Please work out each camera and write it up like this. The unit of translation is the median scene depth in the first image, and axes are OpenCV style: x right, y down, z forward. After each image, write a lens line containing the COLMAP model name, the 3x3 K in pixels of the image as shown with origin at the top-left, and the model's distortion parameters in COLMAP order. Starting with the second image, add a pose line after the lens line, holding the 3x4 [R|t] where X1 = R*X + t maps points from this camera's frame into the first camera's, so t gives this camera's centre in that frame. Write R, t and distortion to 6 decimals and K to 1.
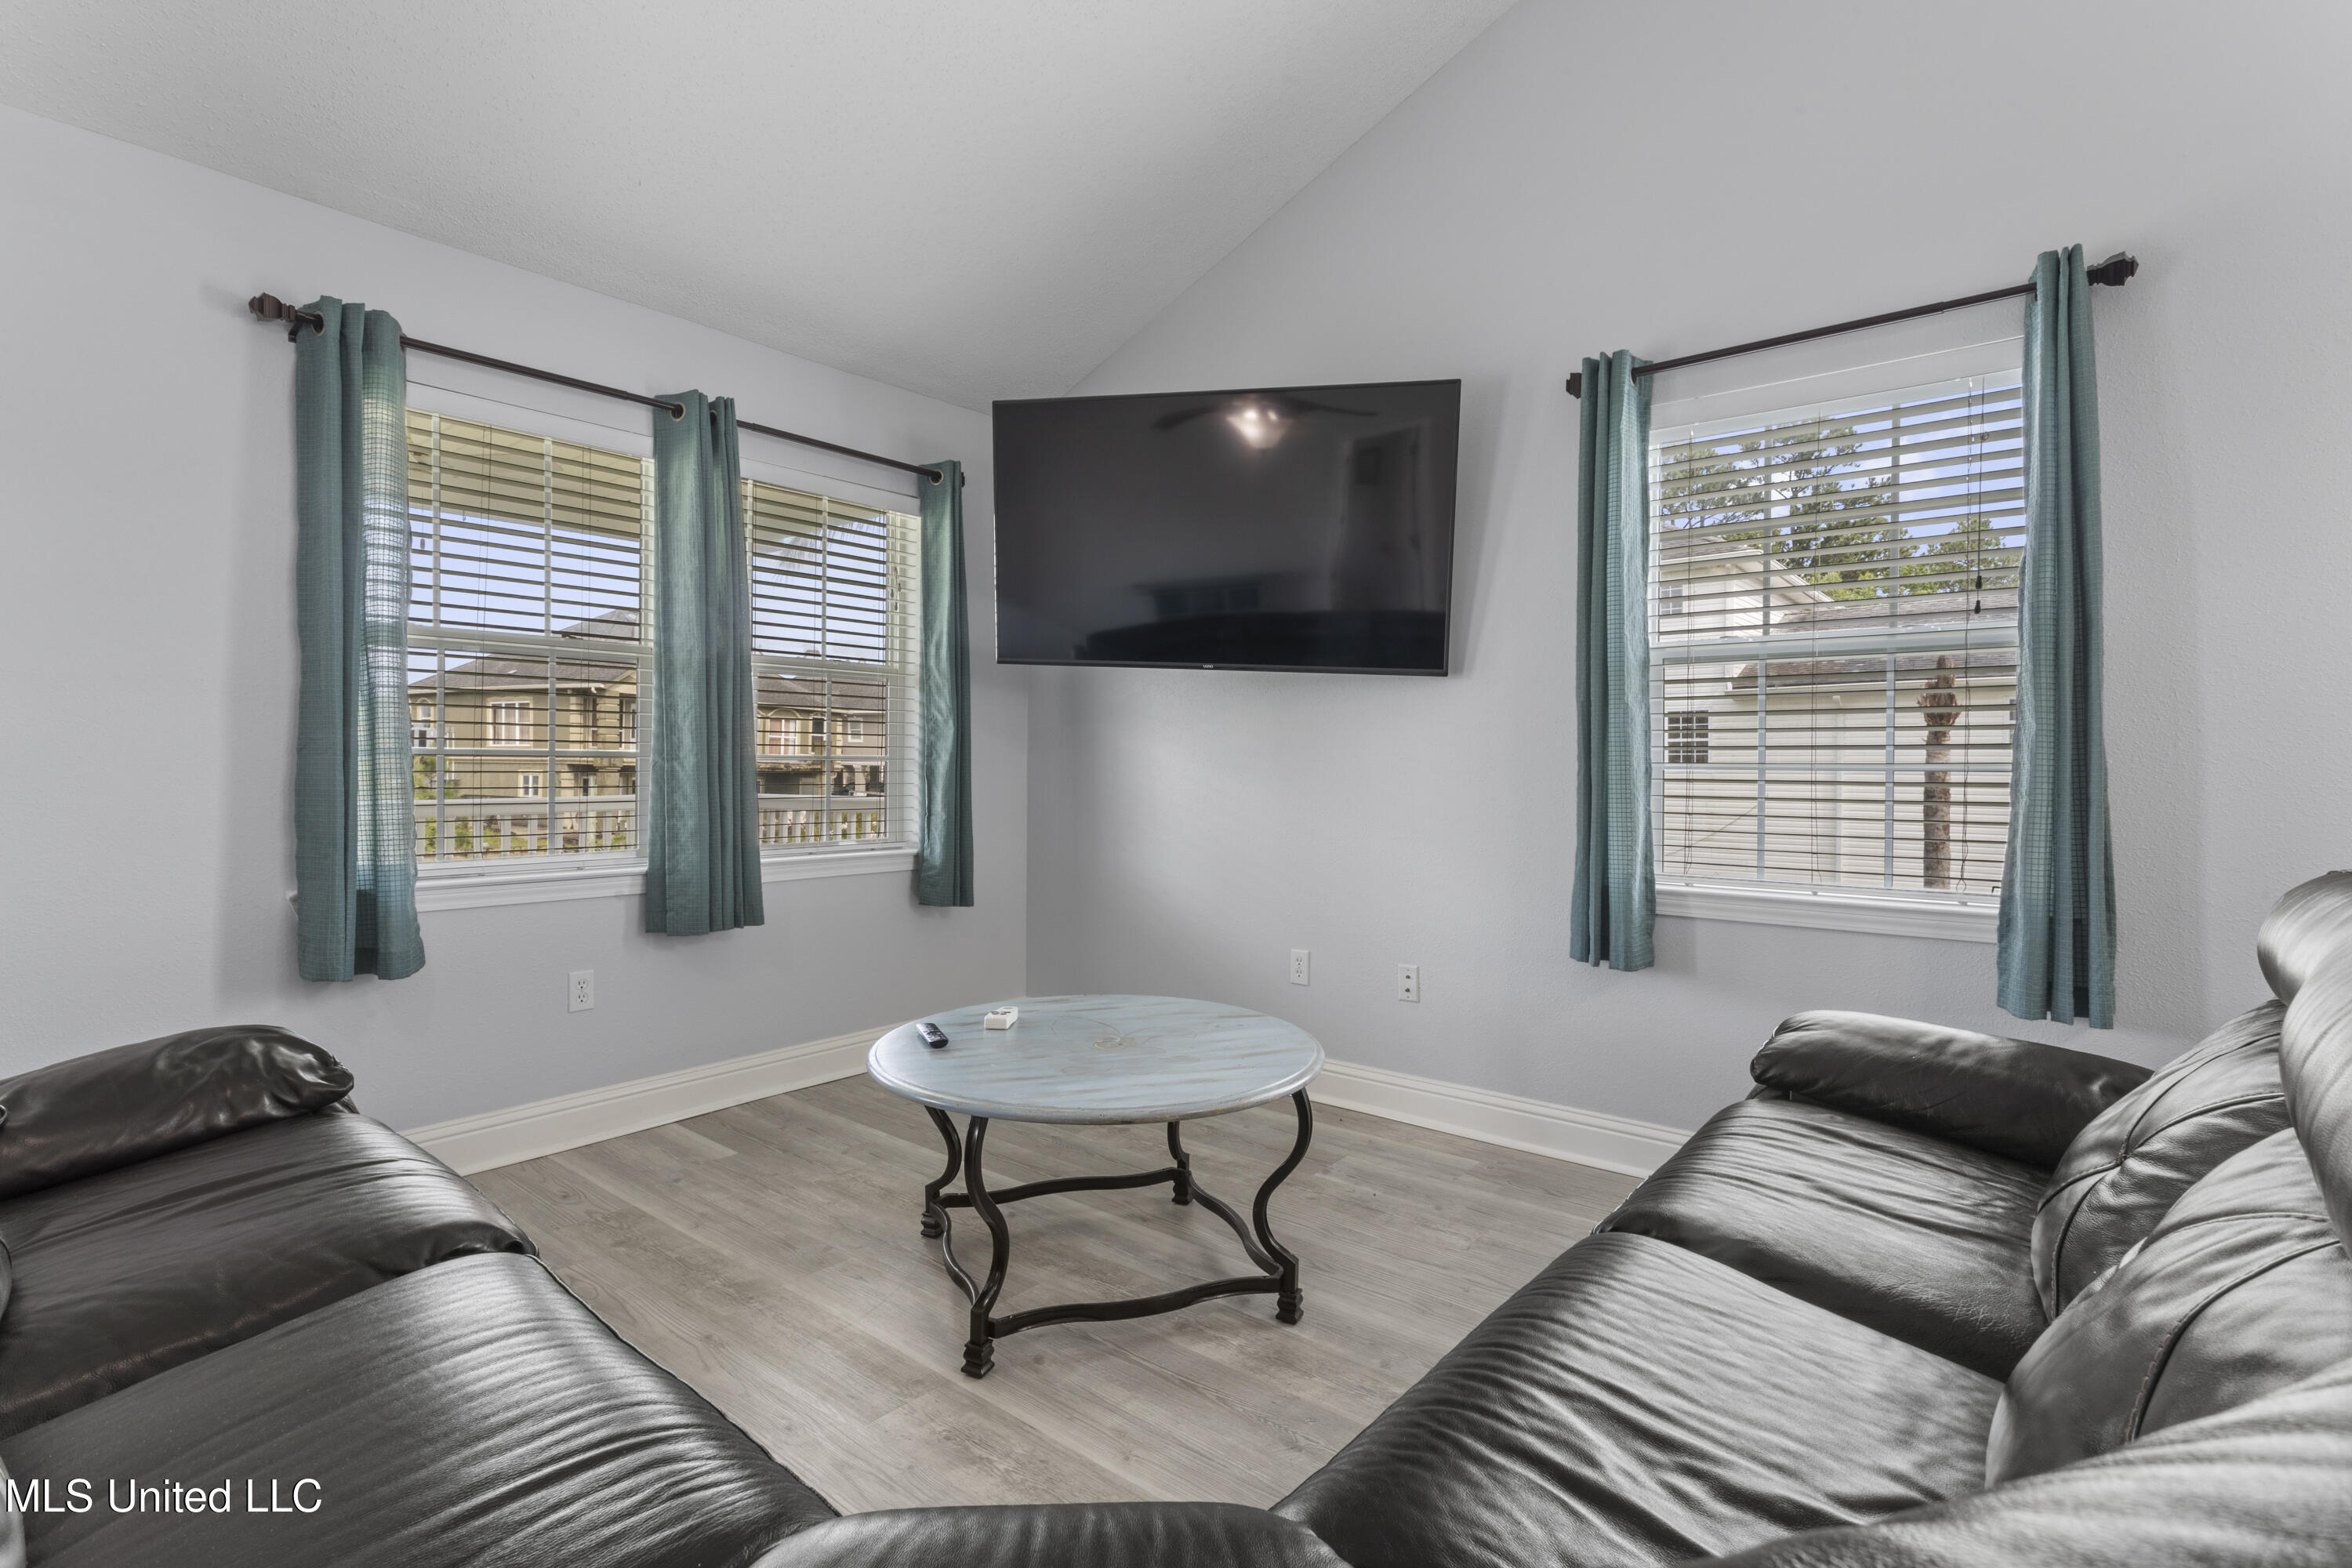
lens RADIAL K [[1137.7, 0, 1176.0], [0, 1137.7, 784.0], [0, 0, 1]] dist [0.001596, 0.000259]
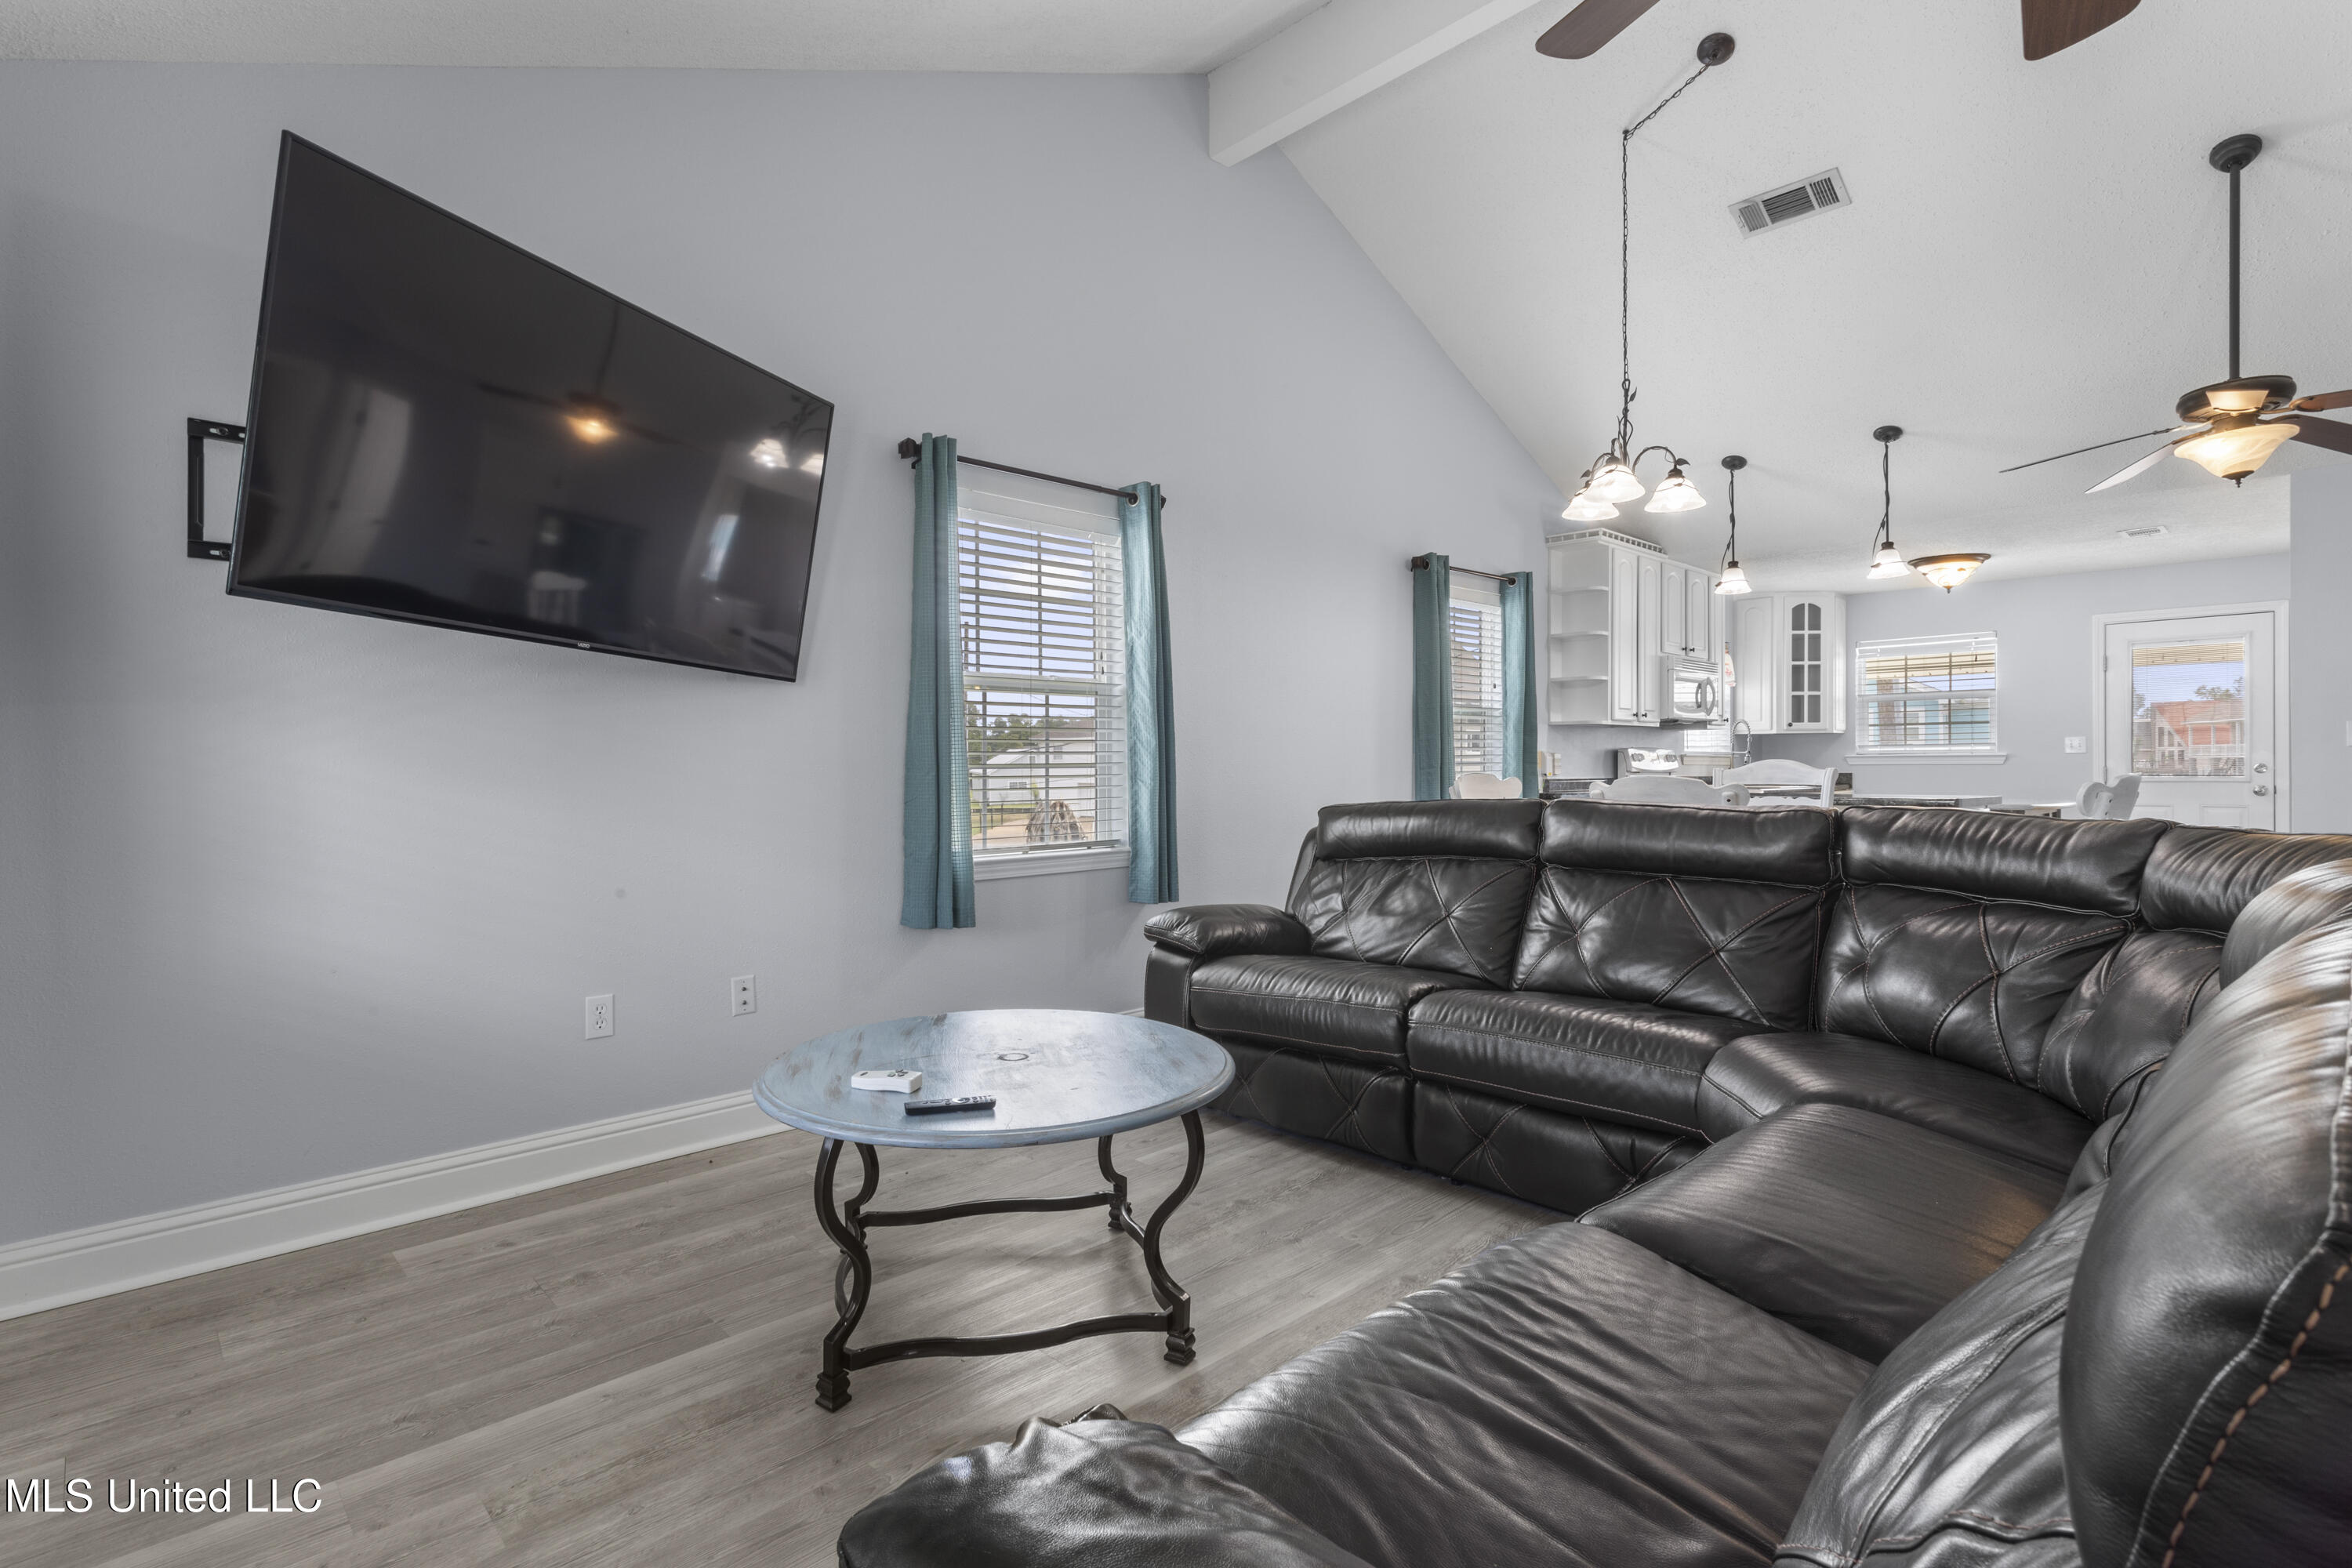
lens RADIAL K [[1114.6, 0, 1171.7], [0, 1114.6, 769.4], [0, 0, 1]] dist [0.007721, 0.001139]
pose [[0.114674, -0.014338, 0.993300, -0.724900], [0.030159, 0.999485, 0.010946, -0.016637], [-0.992945, 0.028702, 0.115048, 0.546756]]
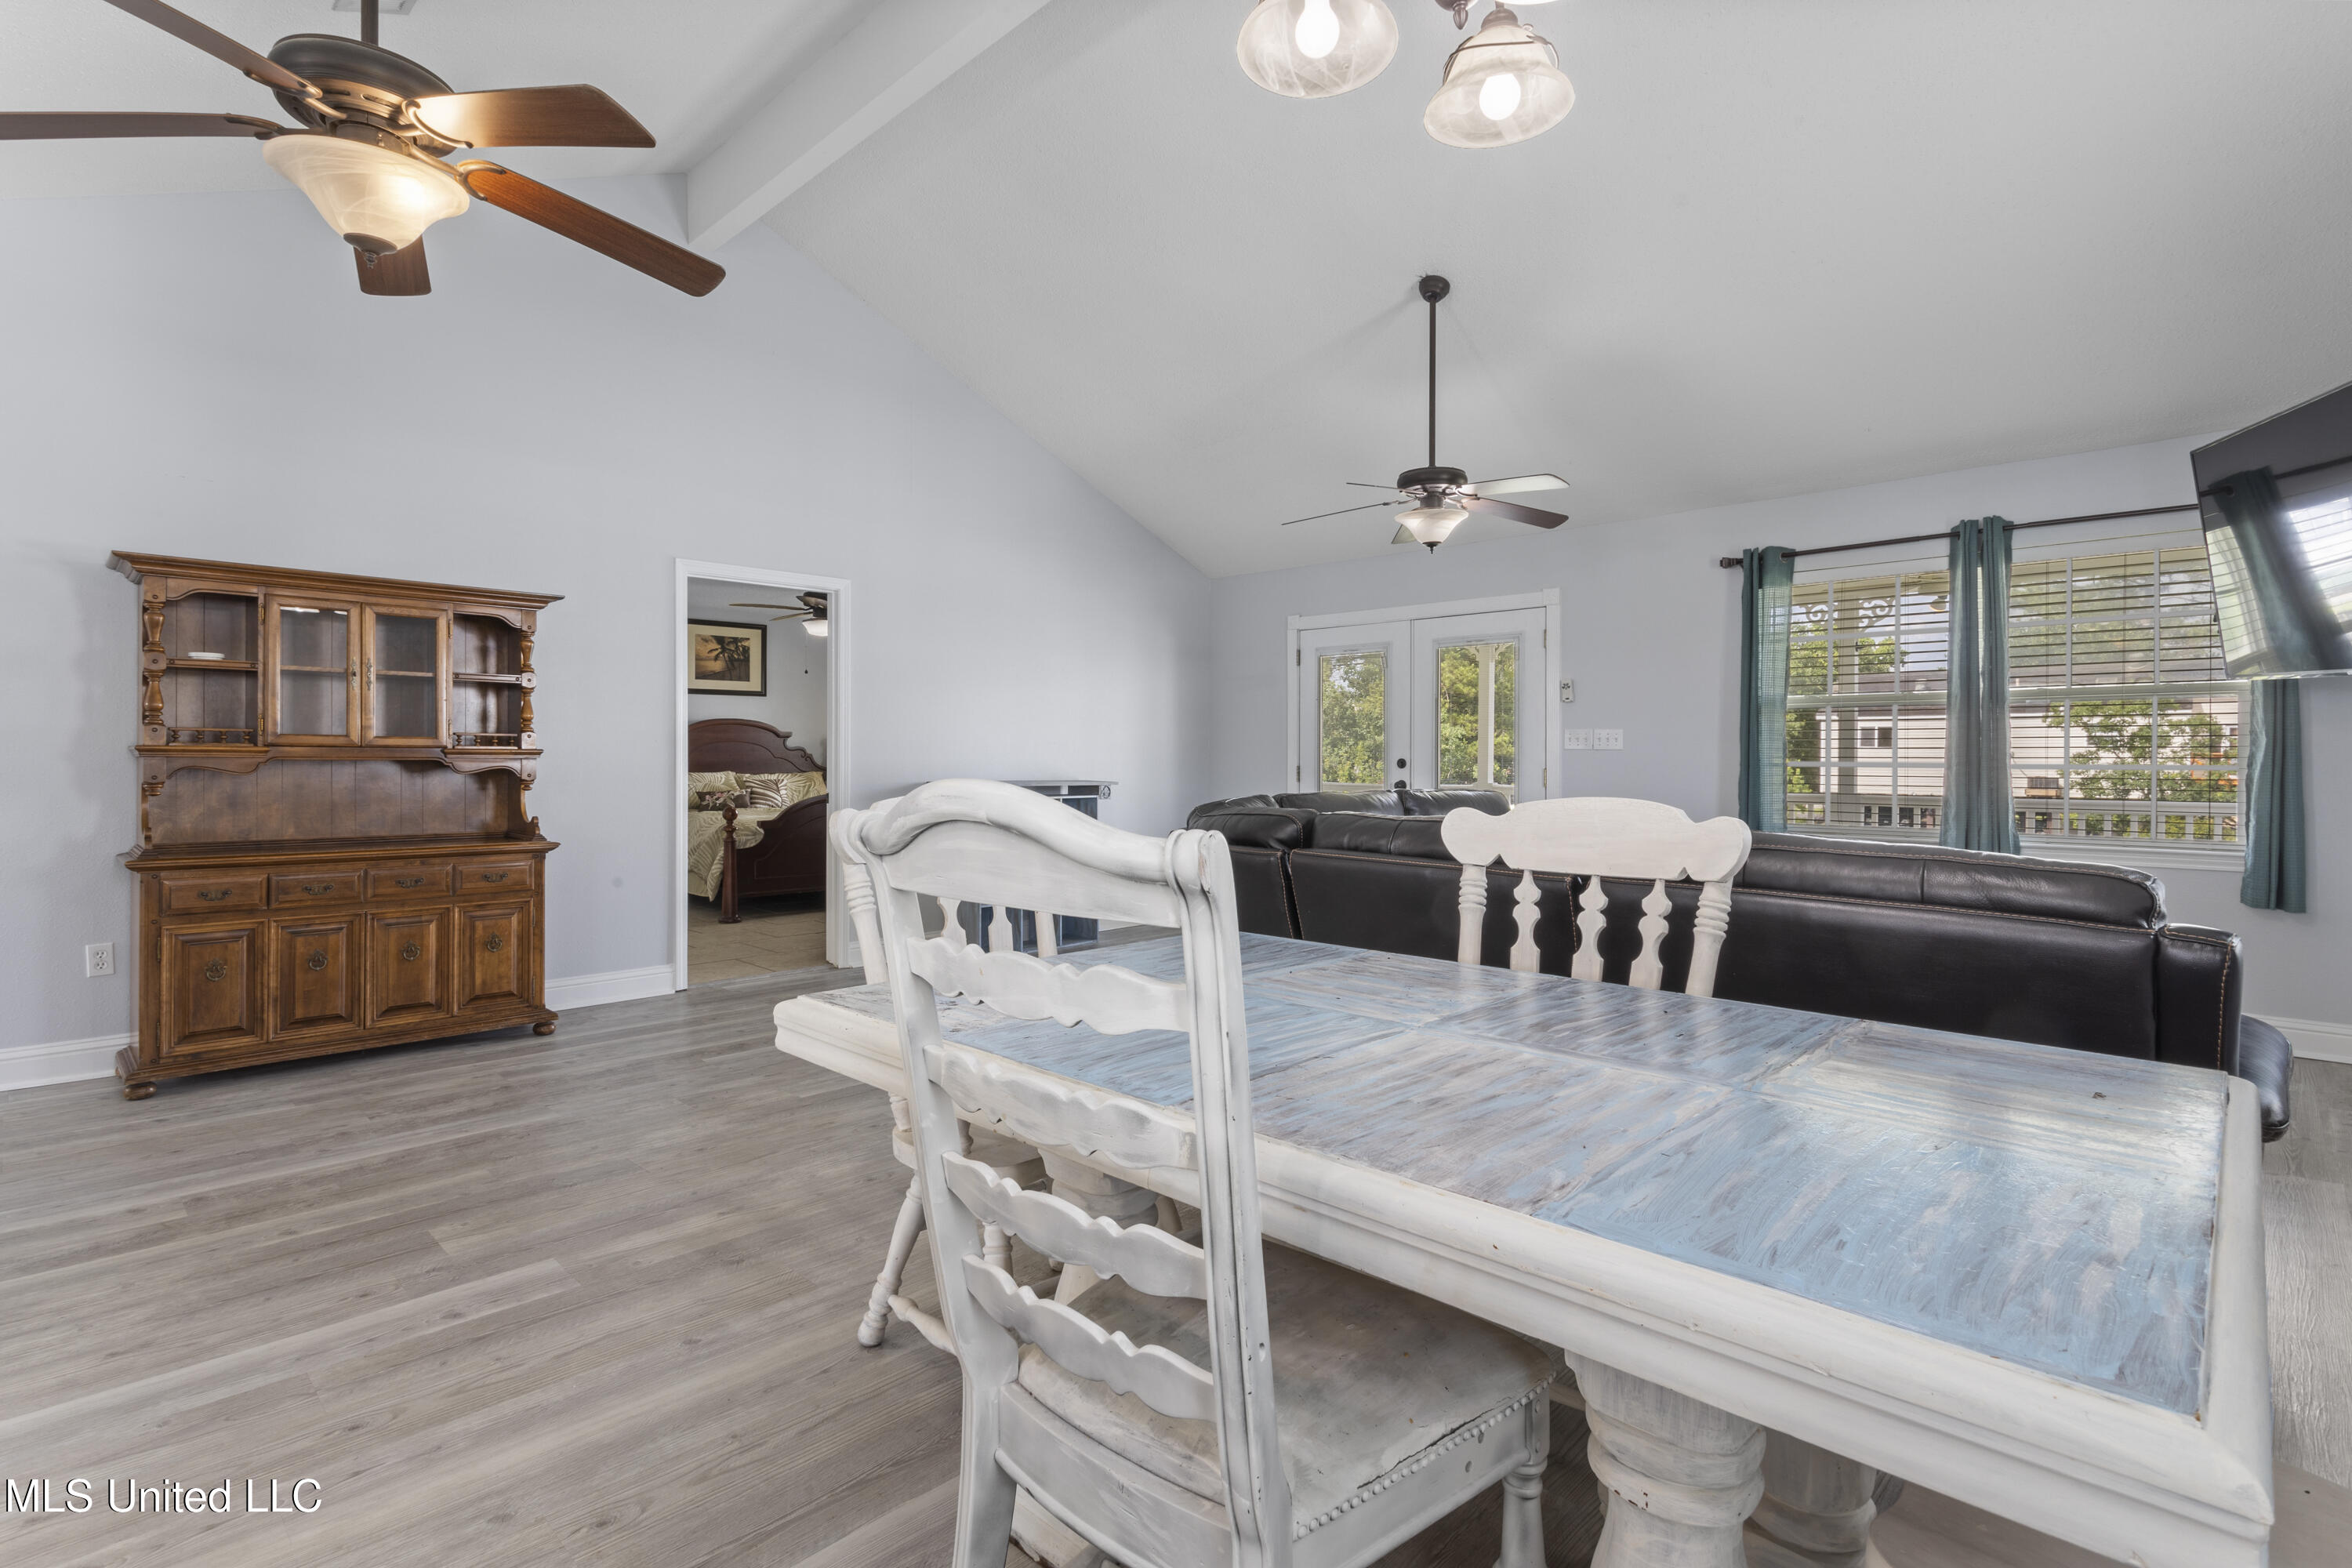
lens RADIAL K [[1114.6, 0, 1171.7], [0, 1114.6, 769.4], [0, 0, 1]] dist [0.007721, 0.001139]
pose [[-0.080286, -0.003437, -0.996766, 1.116206], [-0.025673, 0.999669, -0.001380, 0.007450], [0.996441, 0.025479, -0.080347, 0.095021]]
